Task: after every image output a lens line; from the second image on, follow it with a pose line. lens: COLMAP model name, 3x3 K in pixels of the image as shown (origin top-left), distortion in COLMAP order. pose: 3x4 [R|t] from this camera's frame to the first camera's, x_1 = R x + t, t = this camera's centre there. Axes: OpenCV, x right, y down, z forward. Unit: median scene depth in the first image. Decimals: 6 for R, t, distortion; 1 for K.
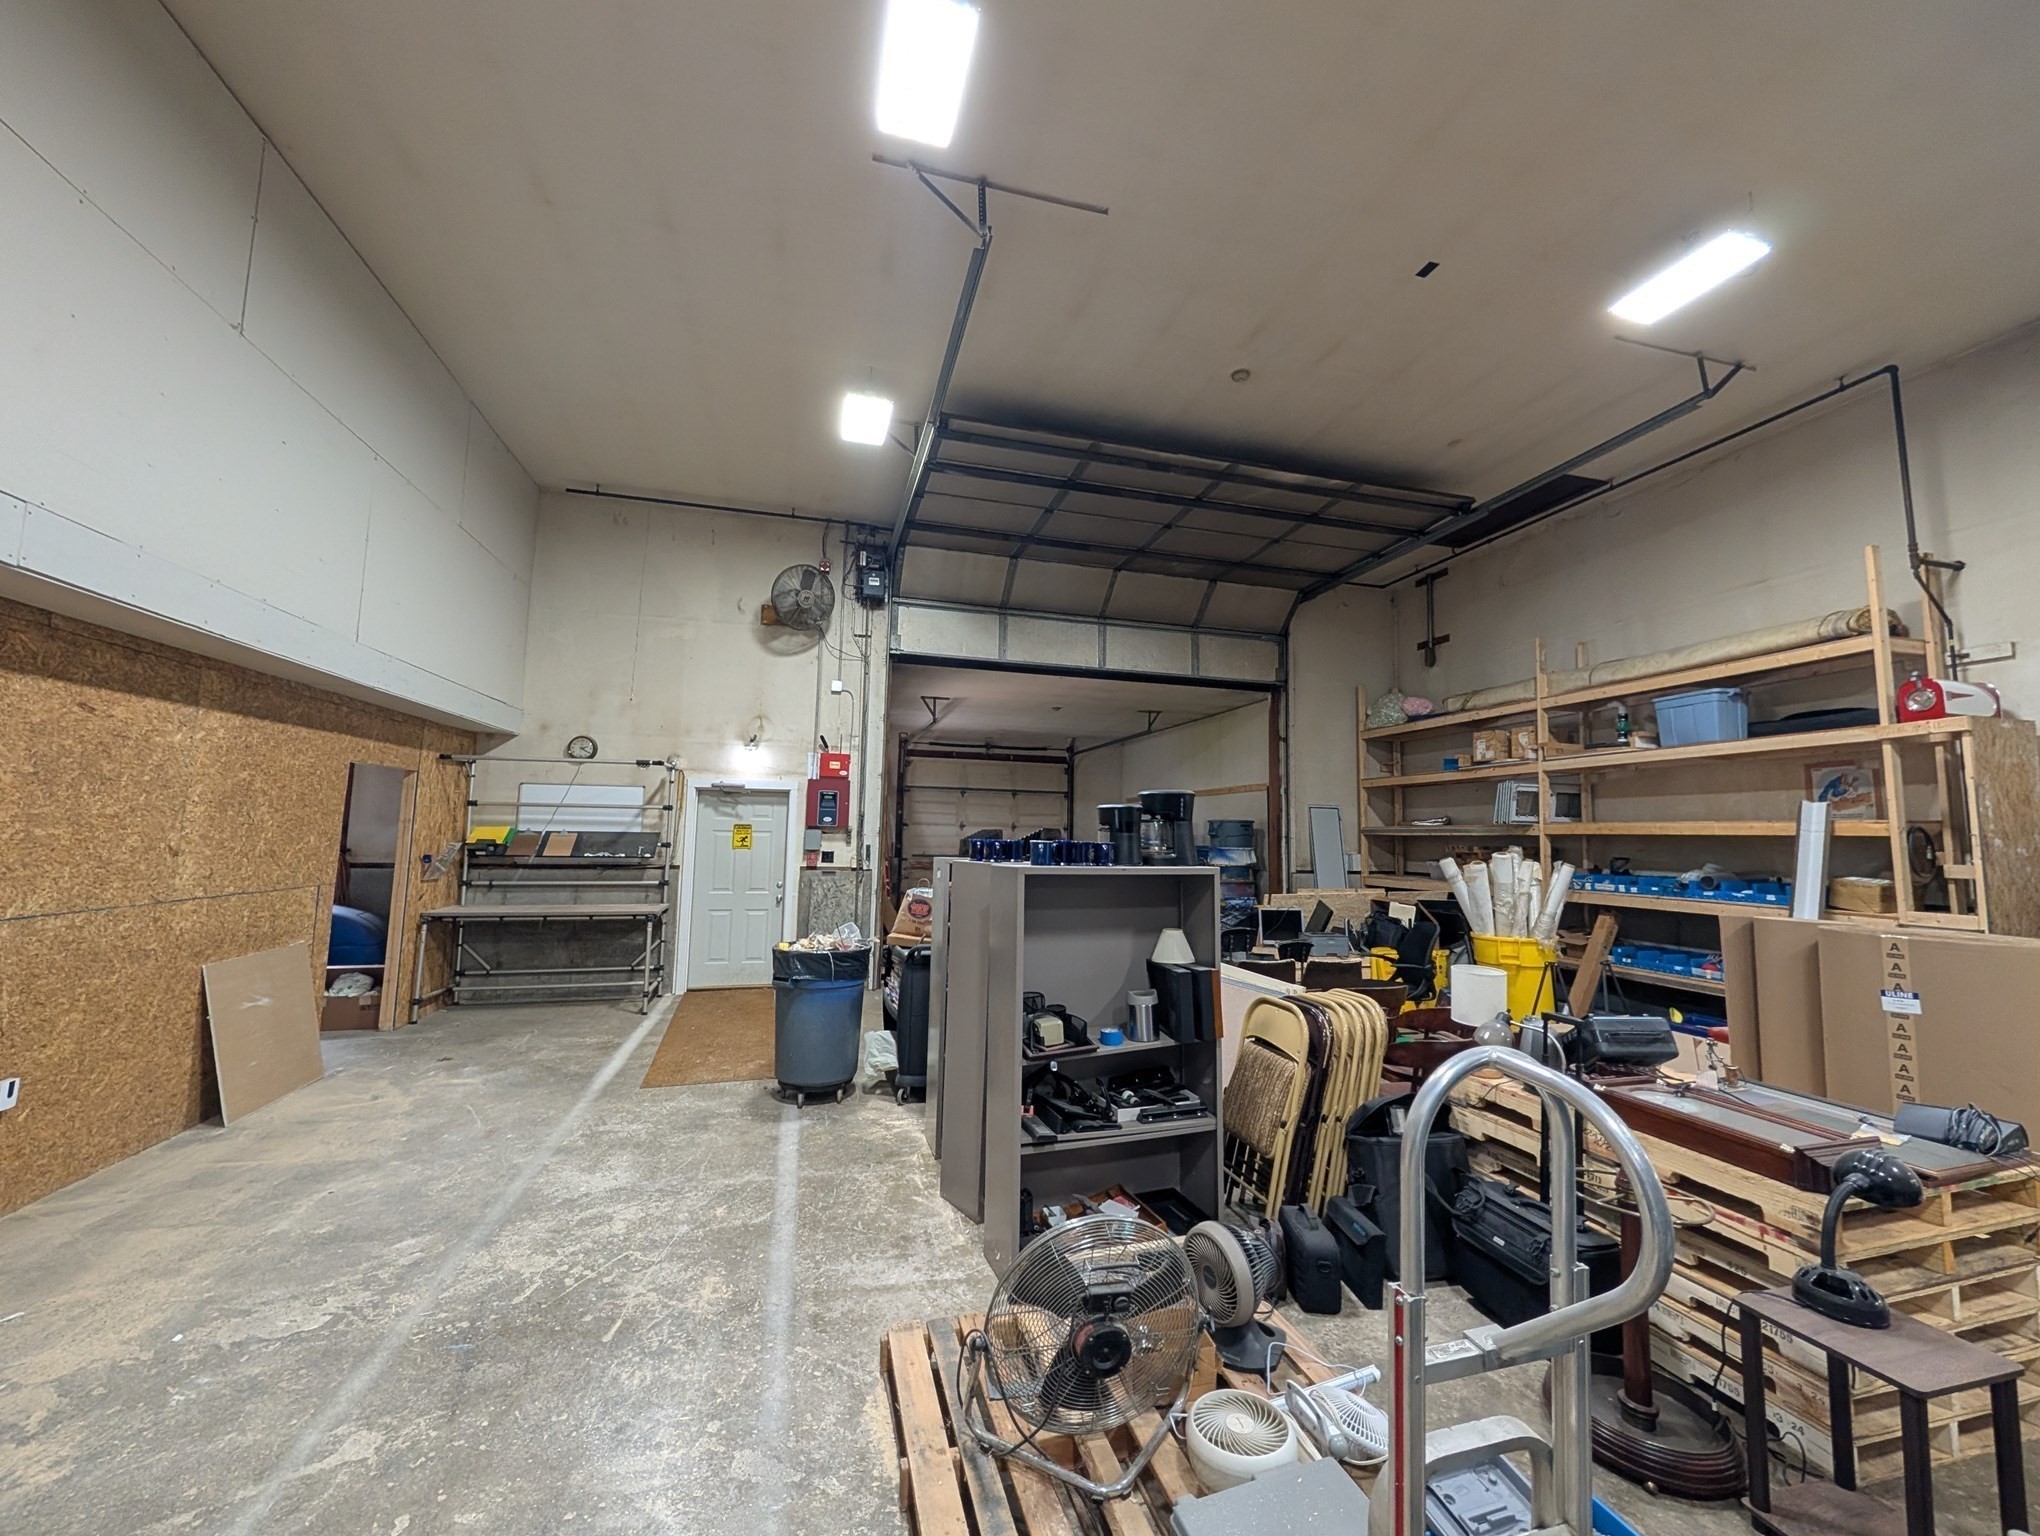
lens RADIAL K [[762.6, 0, 1015.5], [0, 762.6, 765.8], [0, 0, 1]] dist [-0.001016, -0.000200]
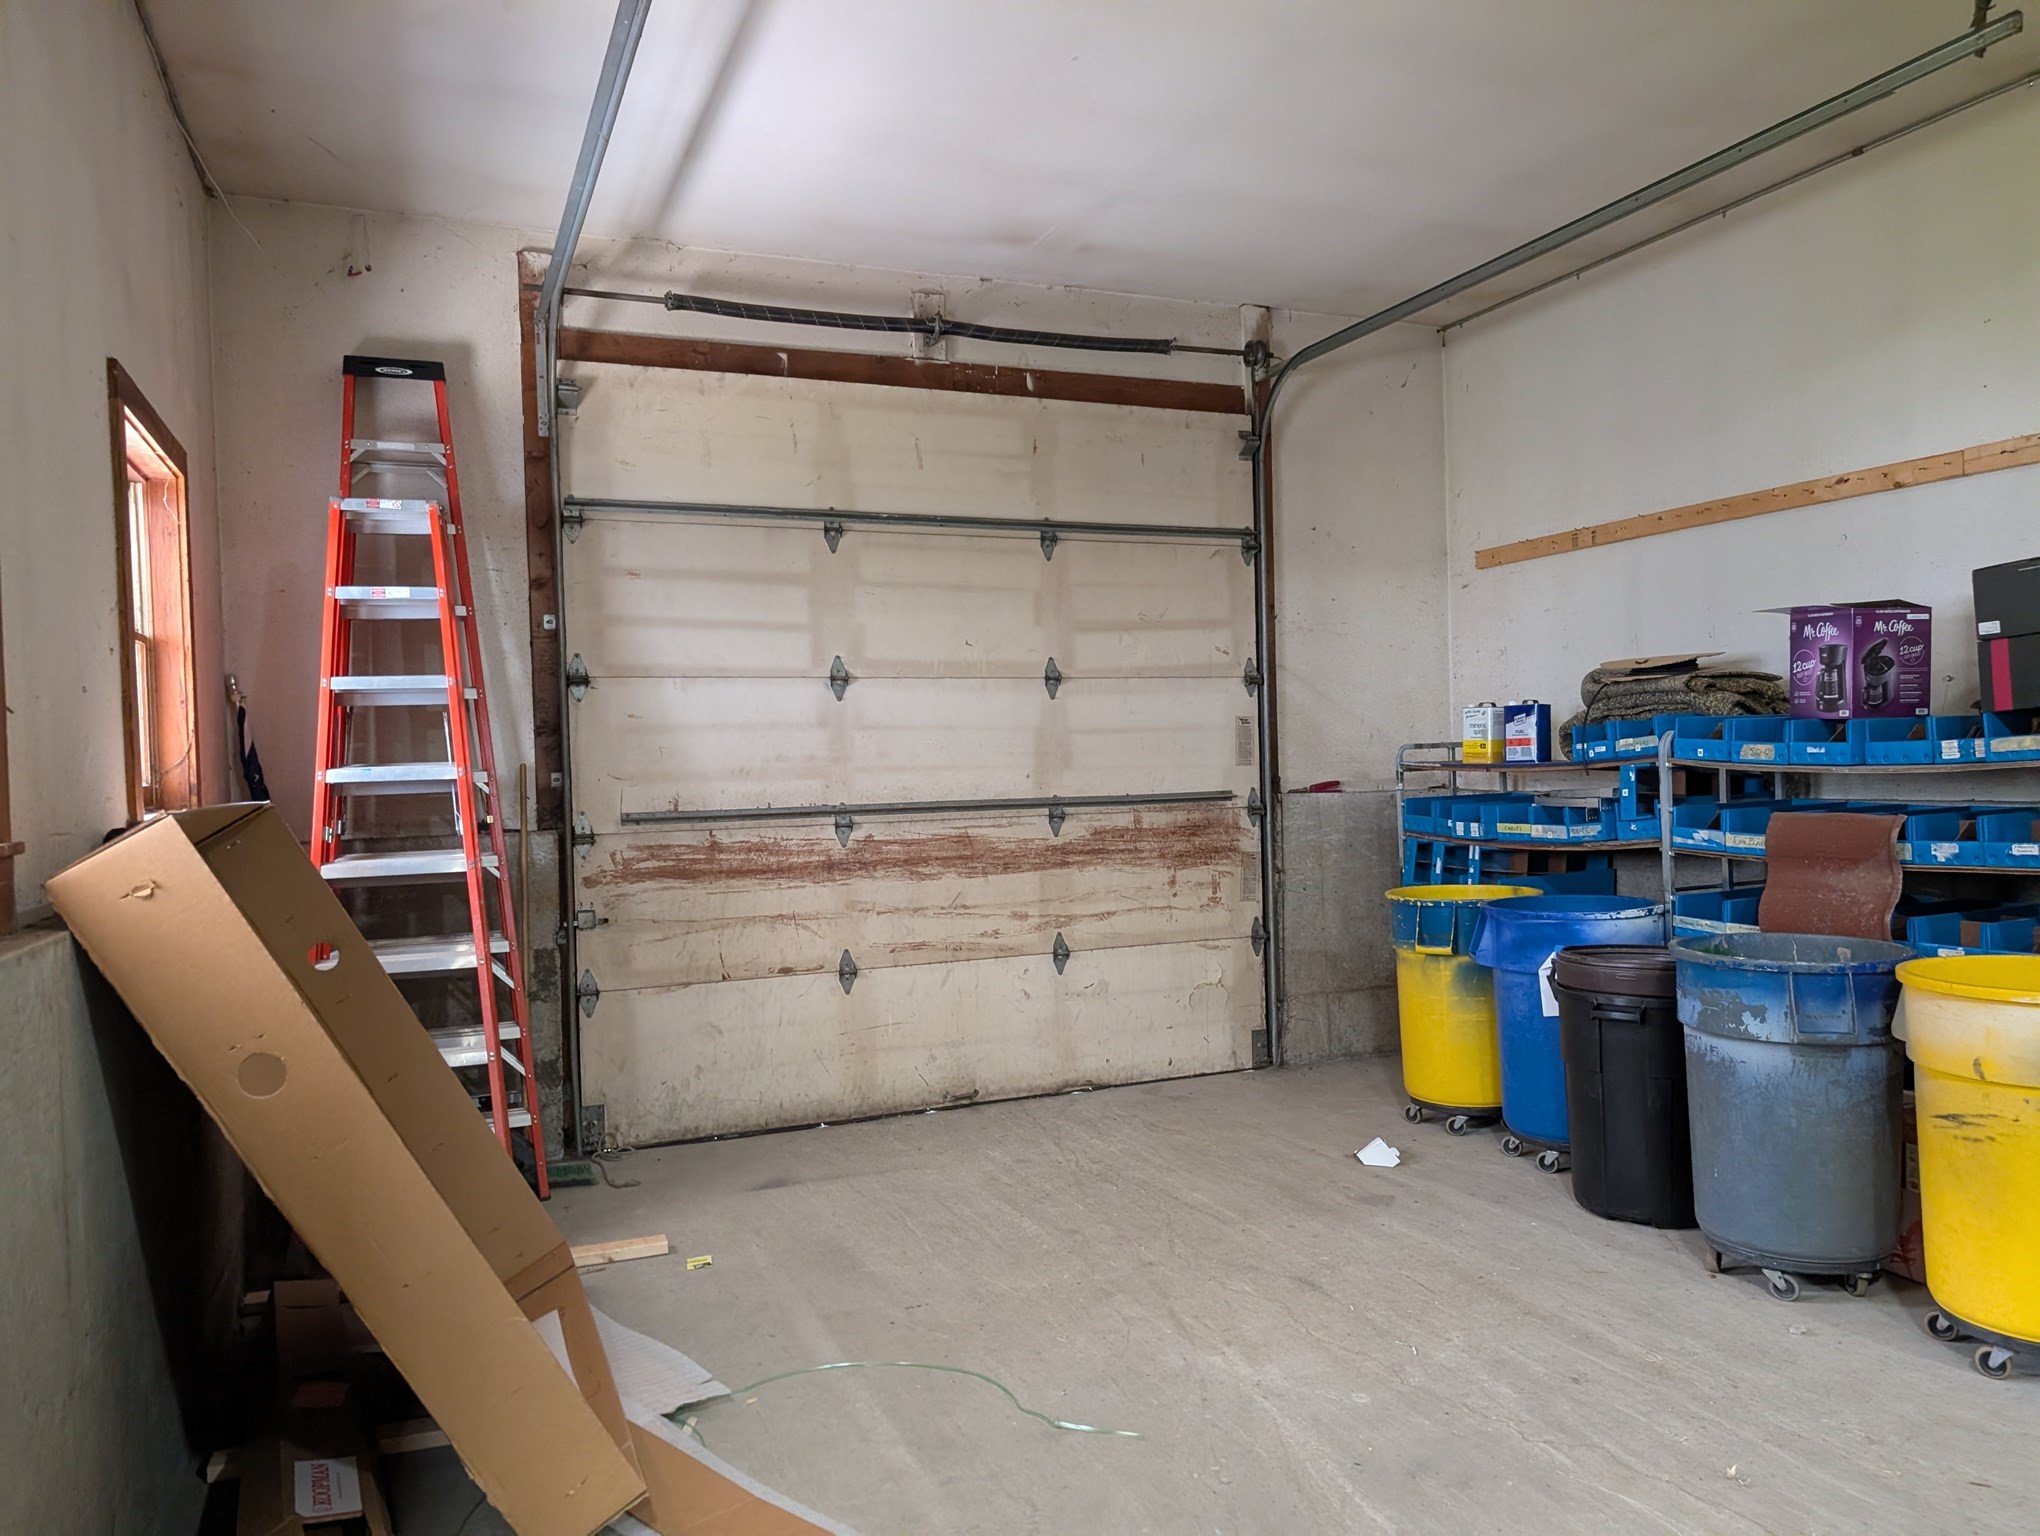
lens RADIAL K [[1466.4, 0, 1025.5], [0, 1466.4, 779.7], [0, 0, 1]] dist [0.003901, 0.002267]
pose [[0.991523, -0.054576, 0.117914, -0.200071], [0.043211, 0.994358, 0.096876, 0.203144], [-0.122536, -0.090960, 0.988287, 1.647446]]
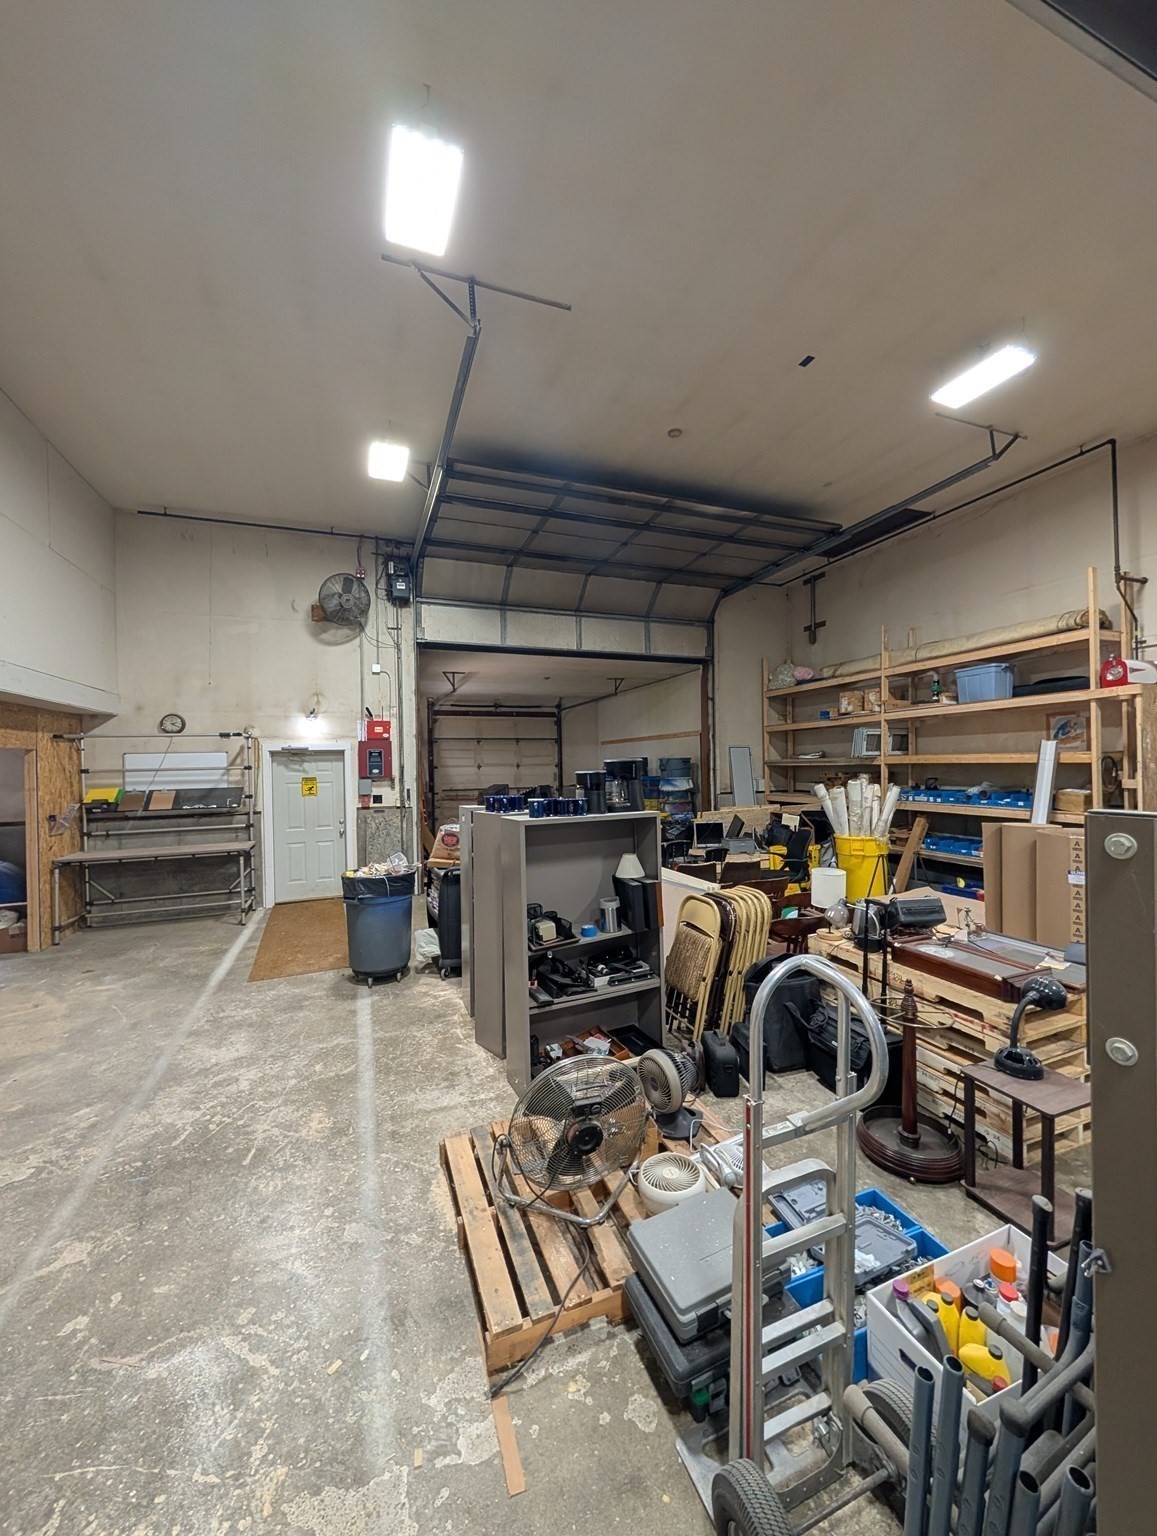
lens RADIAL K [[574.2, 0, 578.8], [0, 574.2, 766.9], [0, 0, 1]] dist [-0.001016, -0.000200]
pose [[0.994074, -0.039144, 0.101415, 0.004447], [0.029220, 0.994801, 0.097555, -0.040374], [-0.104707, -0.094013, 0.990050, -0.035186]]
